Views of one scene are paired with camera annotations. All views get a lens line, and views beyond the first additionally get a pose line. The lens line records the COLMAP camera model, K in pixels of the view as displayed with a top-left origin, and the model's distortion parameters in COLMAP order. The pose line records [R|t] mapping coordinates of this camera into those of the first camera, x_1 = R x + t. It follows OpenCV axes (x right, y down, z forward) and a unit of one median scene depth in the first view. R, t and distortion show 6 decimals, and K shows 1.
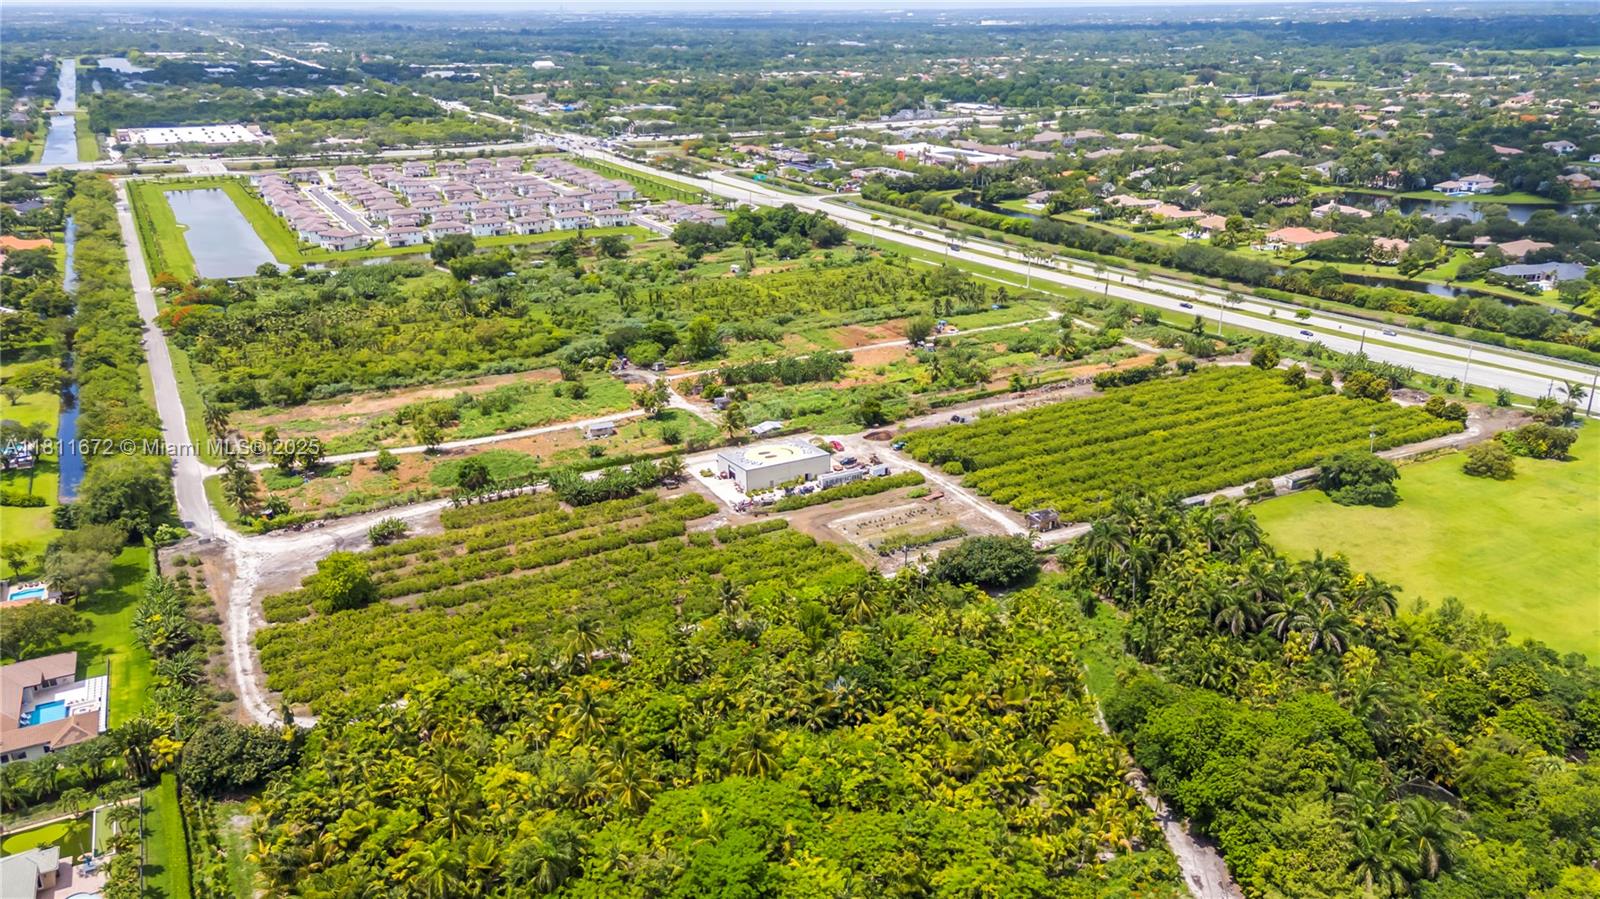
lens RADIAL K [[1178.5, 0, 796.7], [0, 1178.5, 453.2], [0, 0, 1]] dist [0.080872, 0.003385]
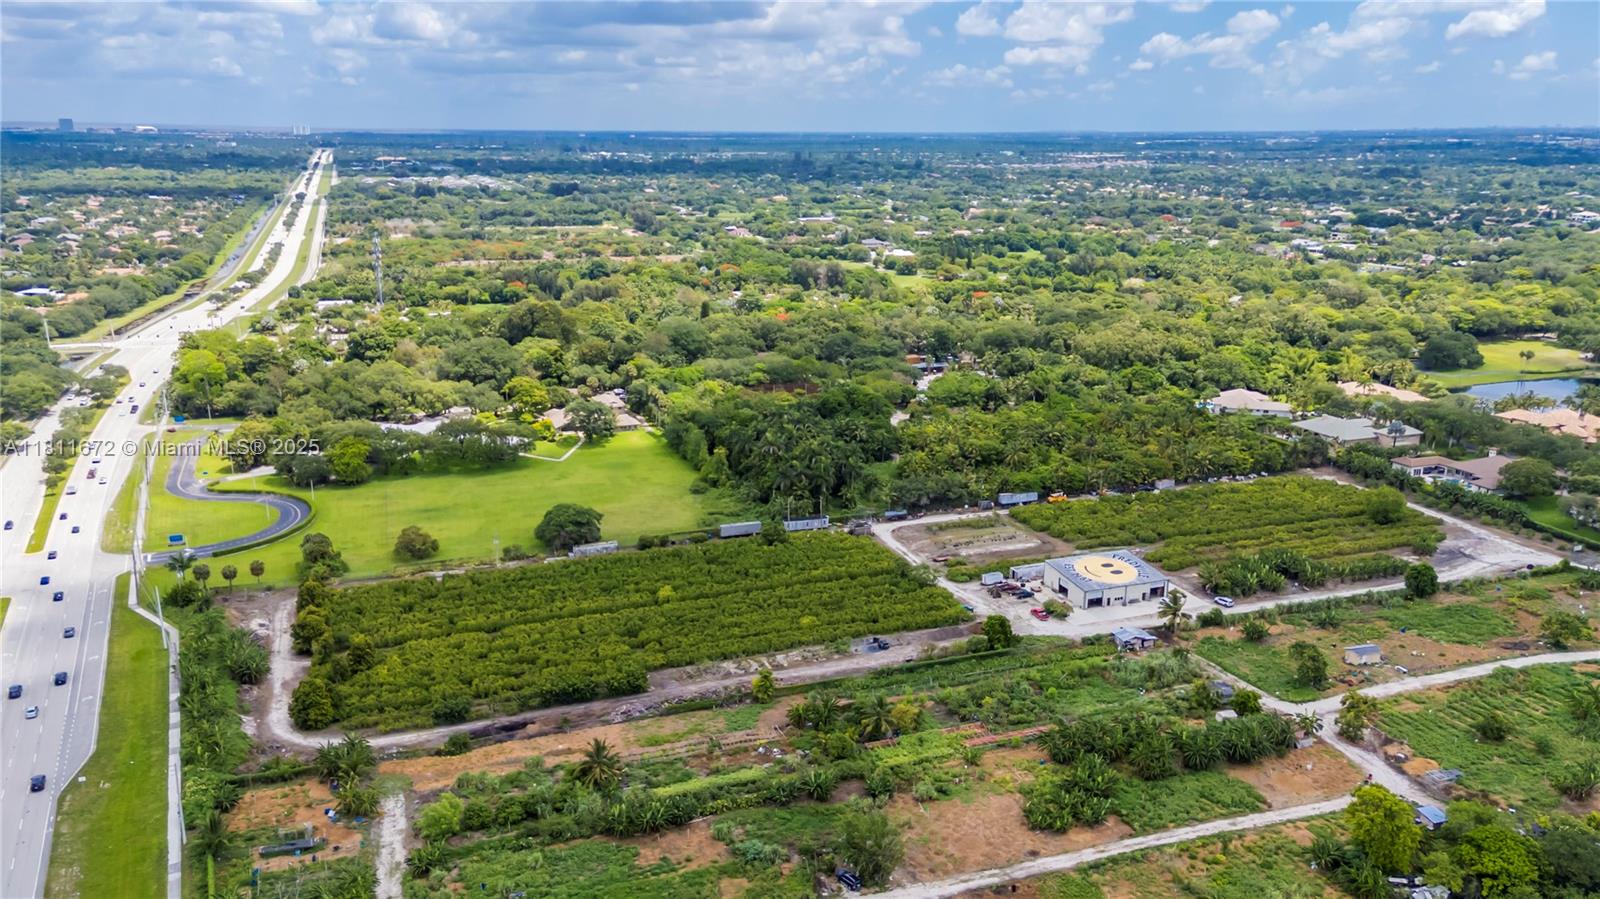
lens RADIAL K [[1192.5, 0, 790.6], [0, 1192.5, 454.7], [0, 0, 1]] dist [0.071947, 0.004914]
pose [[-0.990900, -0.031335, 0.130899, 0.094553], [0.051491, 0.810294, 0.583758, -0.567841], [-0.124359, 0.585186, -0.801307, 1.519282]]
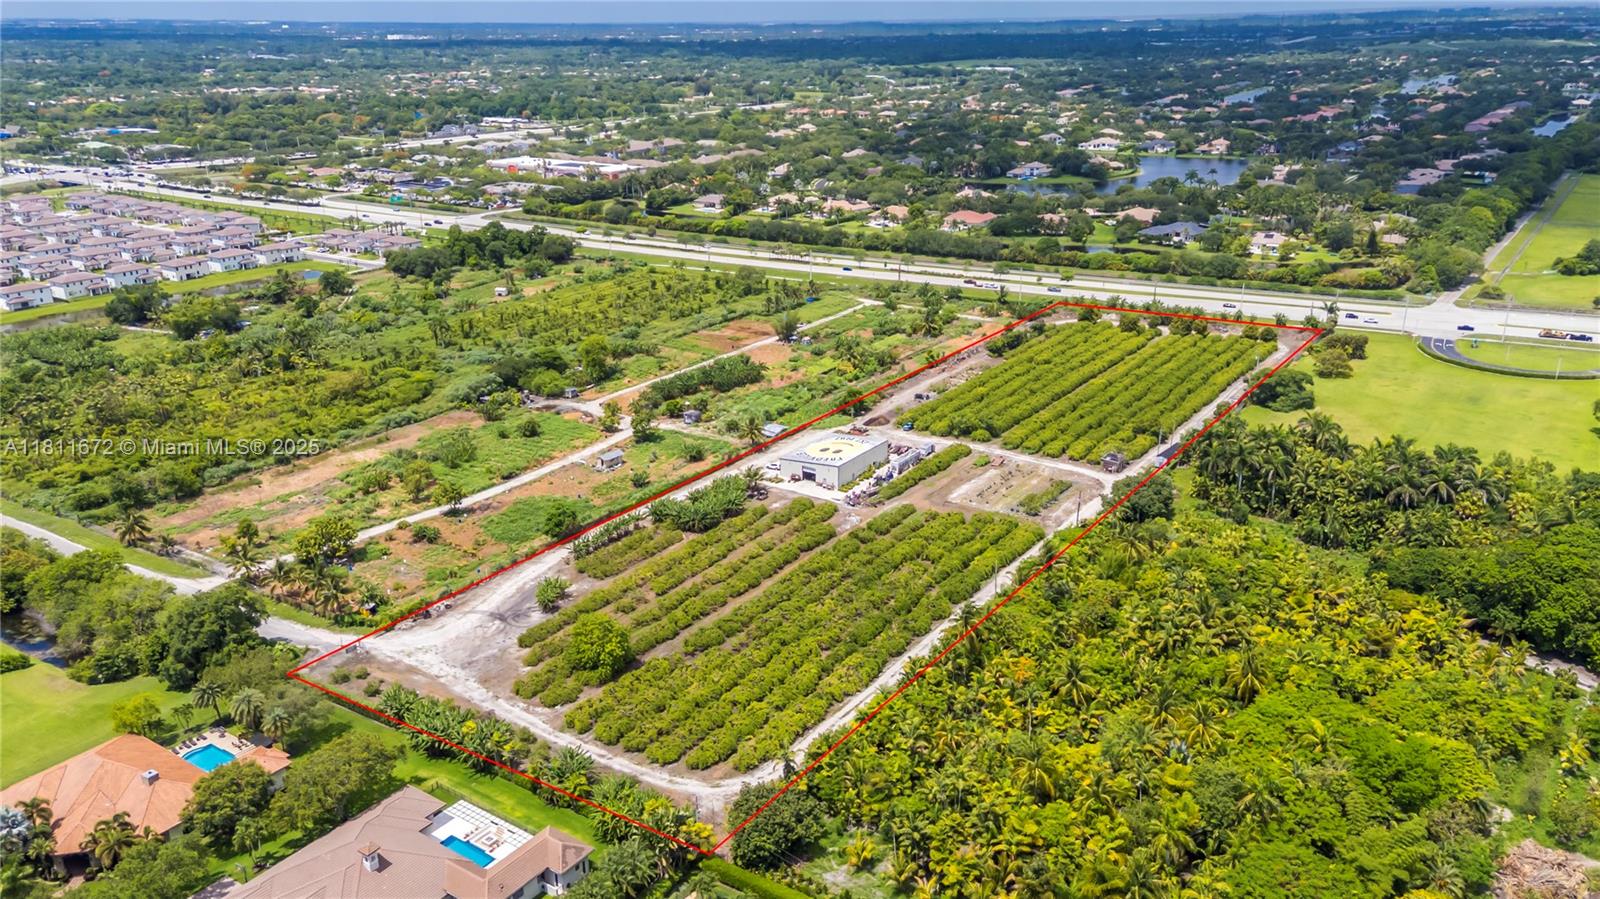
lens RADIAL K [[1200.7, 0, 800.0], [0, 1200.7, 449.5], [0, 0, 1]] dist [0.085022, -0.003895]
pose [[0.887802, -0.157537, 0.432424, -0.420137], [0.166586, 0.985878, 0.017151, -0.018420], [-0.429019, 0.056809, 0.901507, 0.082277]]
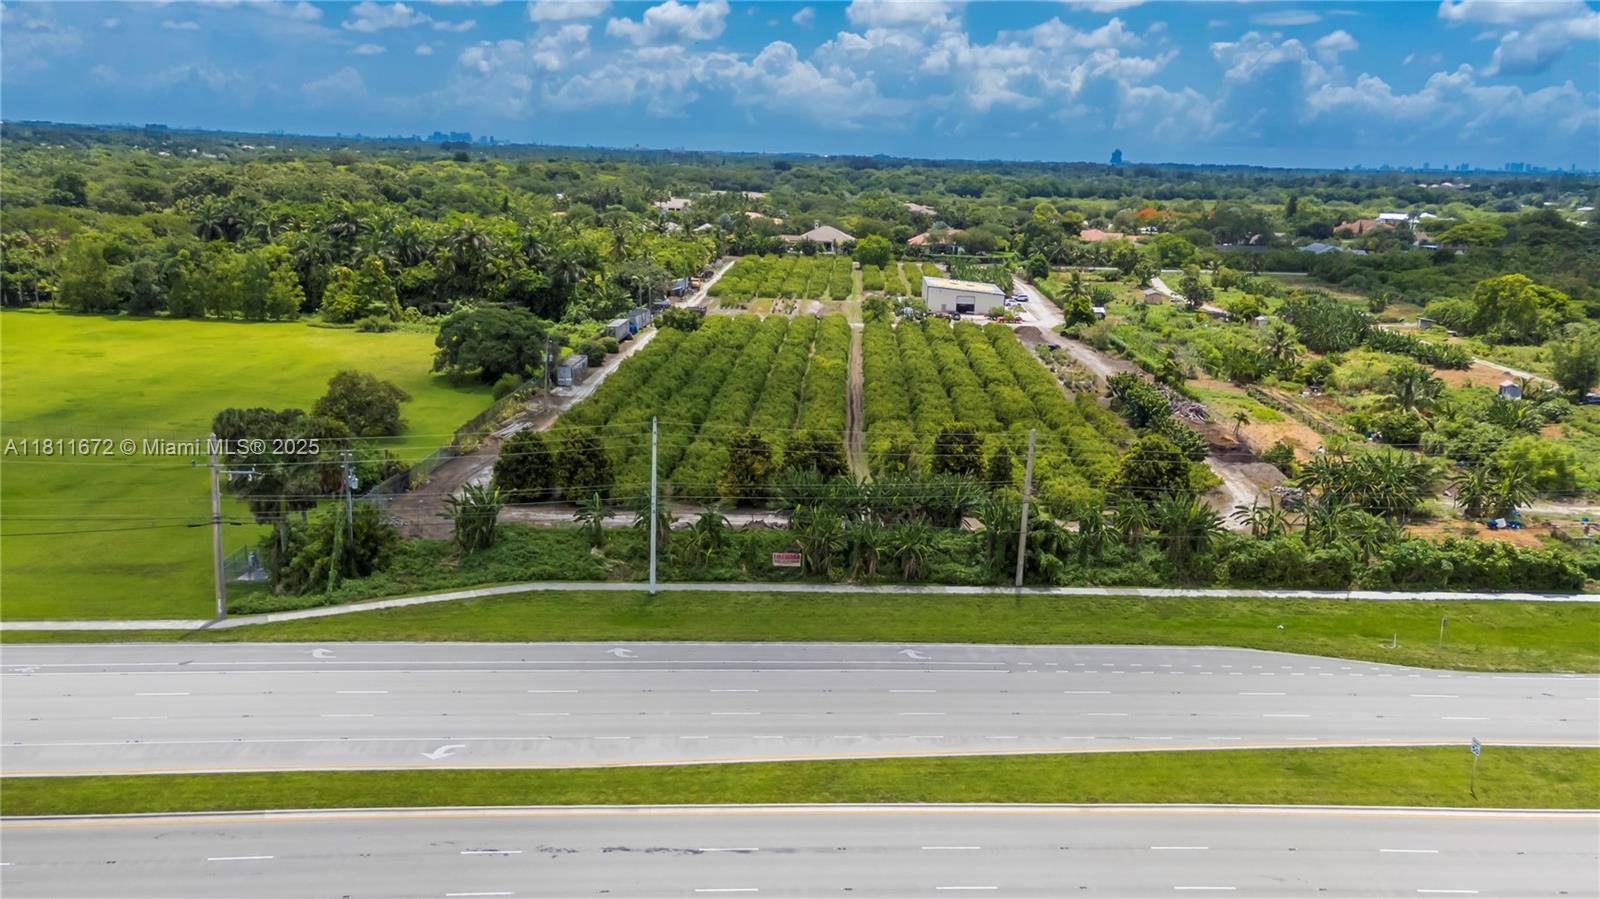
lens RADIAL K [[1280.3, 0, 804.1], [0, 1280.3, 447.6], [0, 0, 1]] dist [0.088277, 0.000509]
pose [[-0.502956, 0.182650, -0.844793, 0.796843], [-0.331338, 0.861997, 0.383635, -0.204558], [0.798280, 0.472864, -0.373027, 1.156954]]
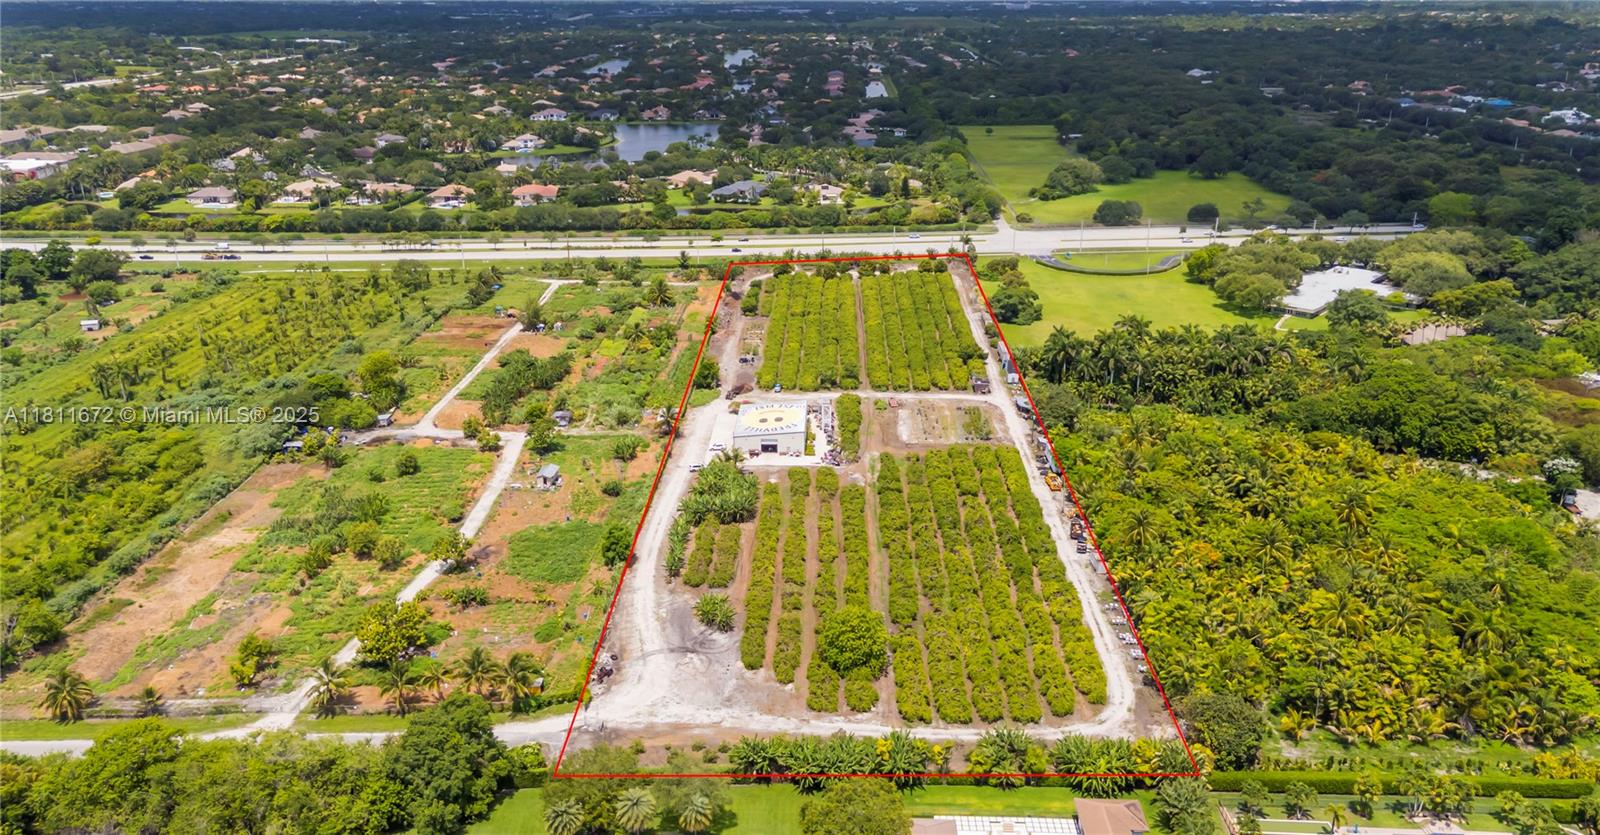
lens RADIAL K [[1187.9, 0, 799.9], [0, 1187.9, 383.7], [0, 0, 1]] dist [0.080862, 0.001606]
pose [[0.492475, -0.270334, 0.827278, -0.722649], [0.307187, 0.943351, 0.125396, -0.126441], [-0.814312, 0.192374, 0.547620, 0.363876]]
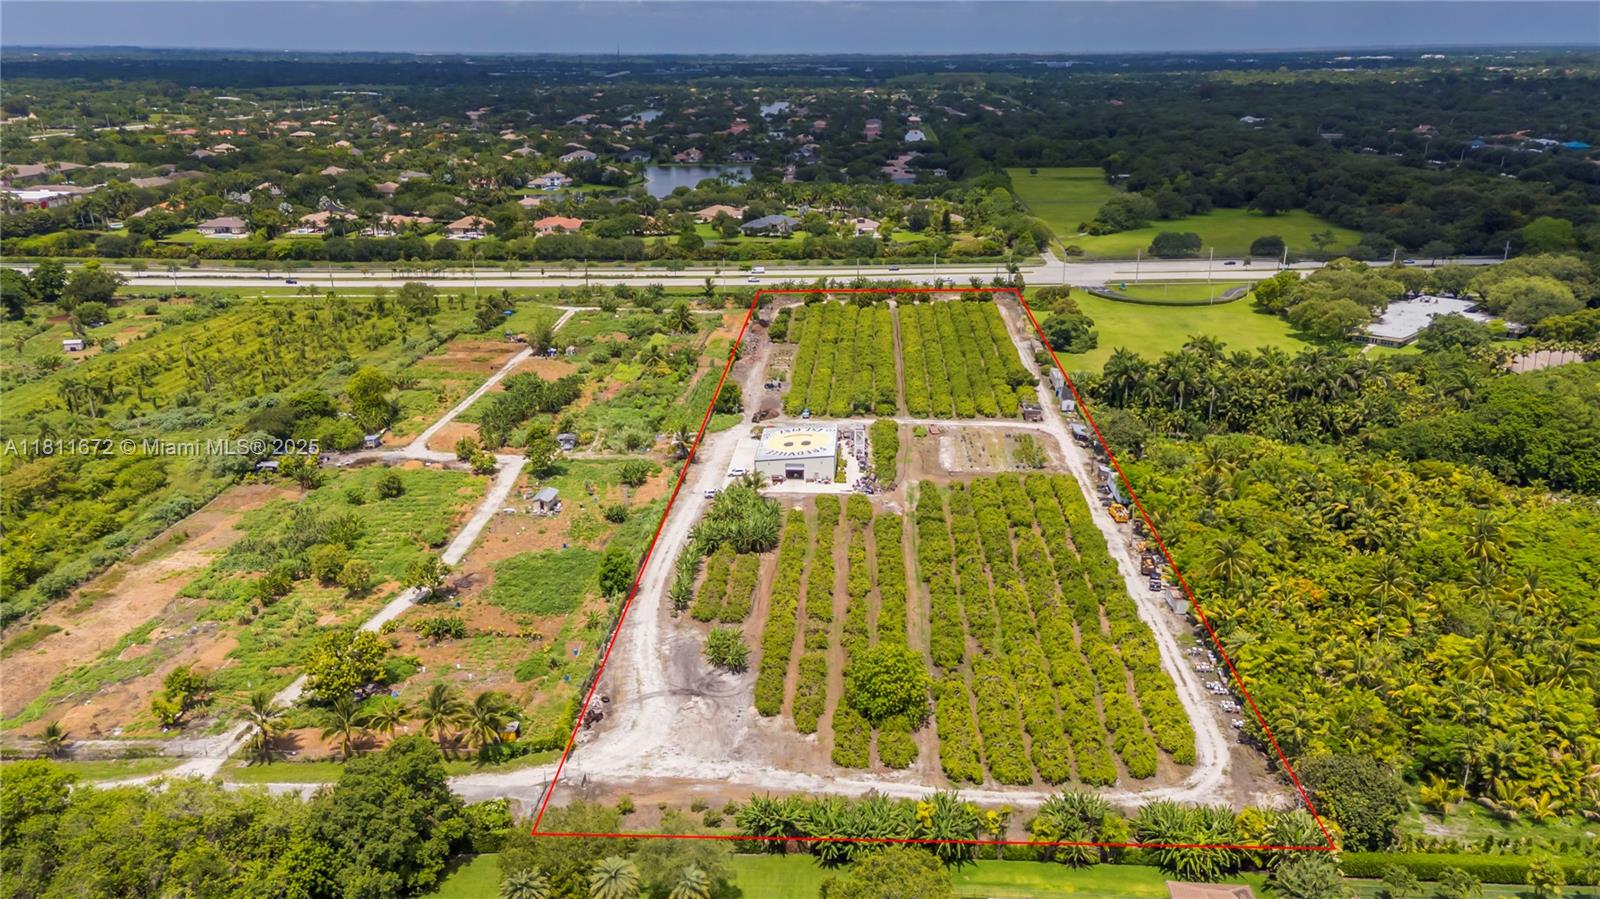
lens RADIAL K [[1187.0, 0, 800.0], [0, 1187.0, 449.5], [0, 0, 1]] dist [0.079912, 0.001621]
pose [[0.518888, -0.267149, 0.812026, -0.651188], [0.301616, 0.946036, 0.118503, -0.086641], [-0.799864, 0.183431, 0.571464, 0.418124]]
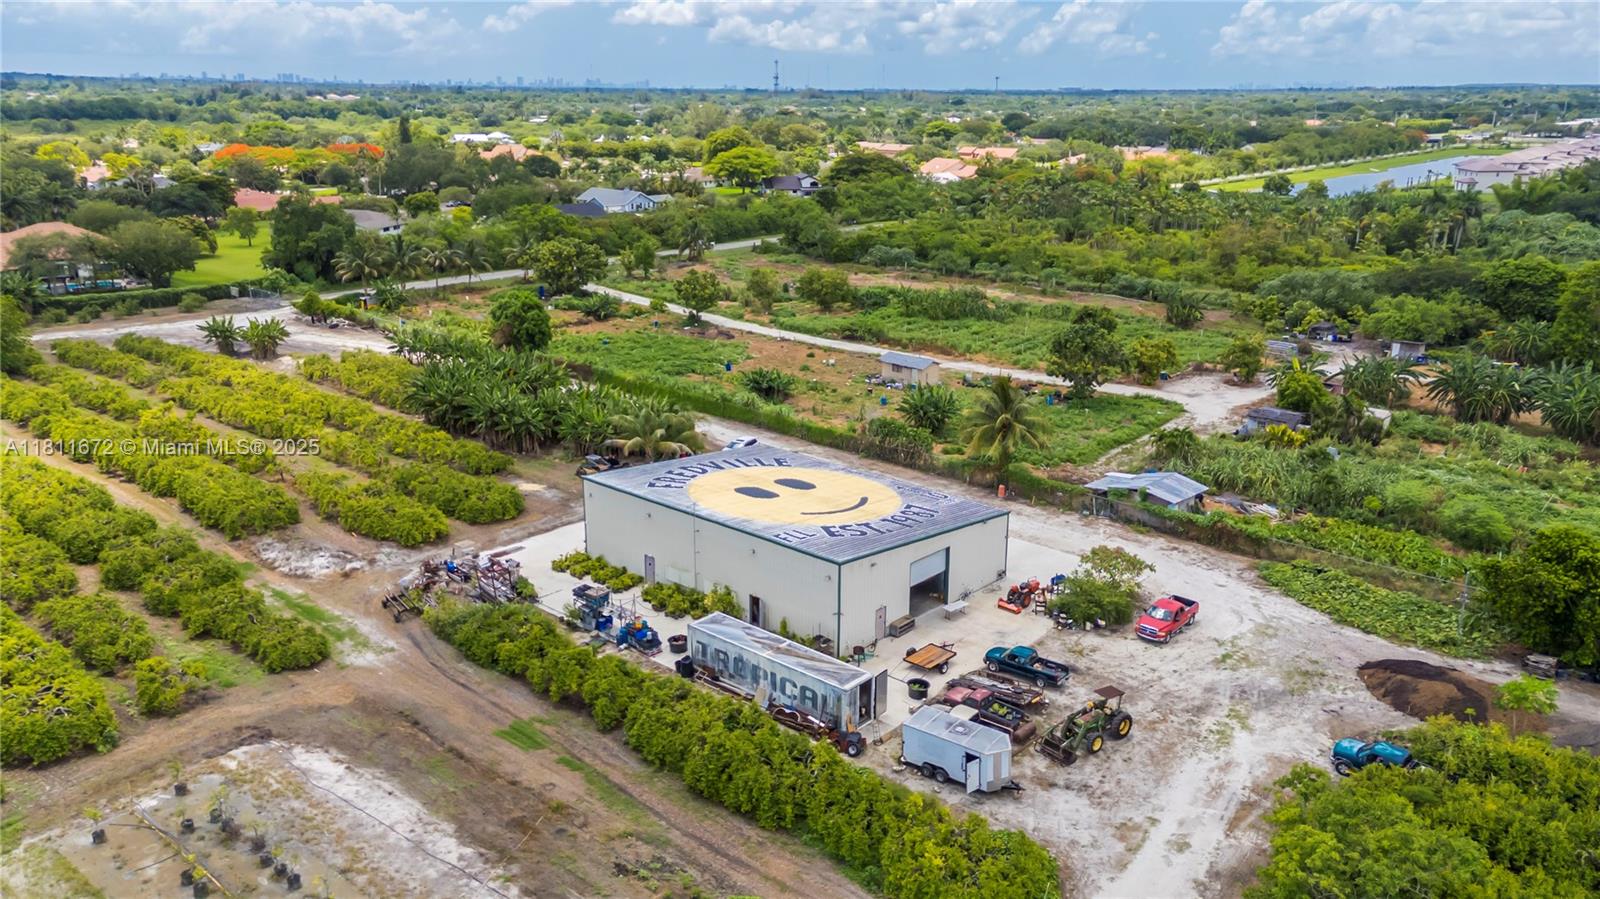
lens RADIAL K [[1211.7, 0, 810.1], [0, 1211.7, 419.8], [0, 0, 1]] dist [0.078001, 0.000374]
pose [[0.347279, 0.256155, -0.902099, 0.196600], [-0.337856, 0.931545, 0.134453, -0.046541], [0.874786, 0.258087, 0.410049, 0.764947]]
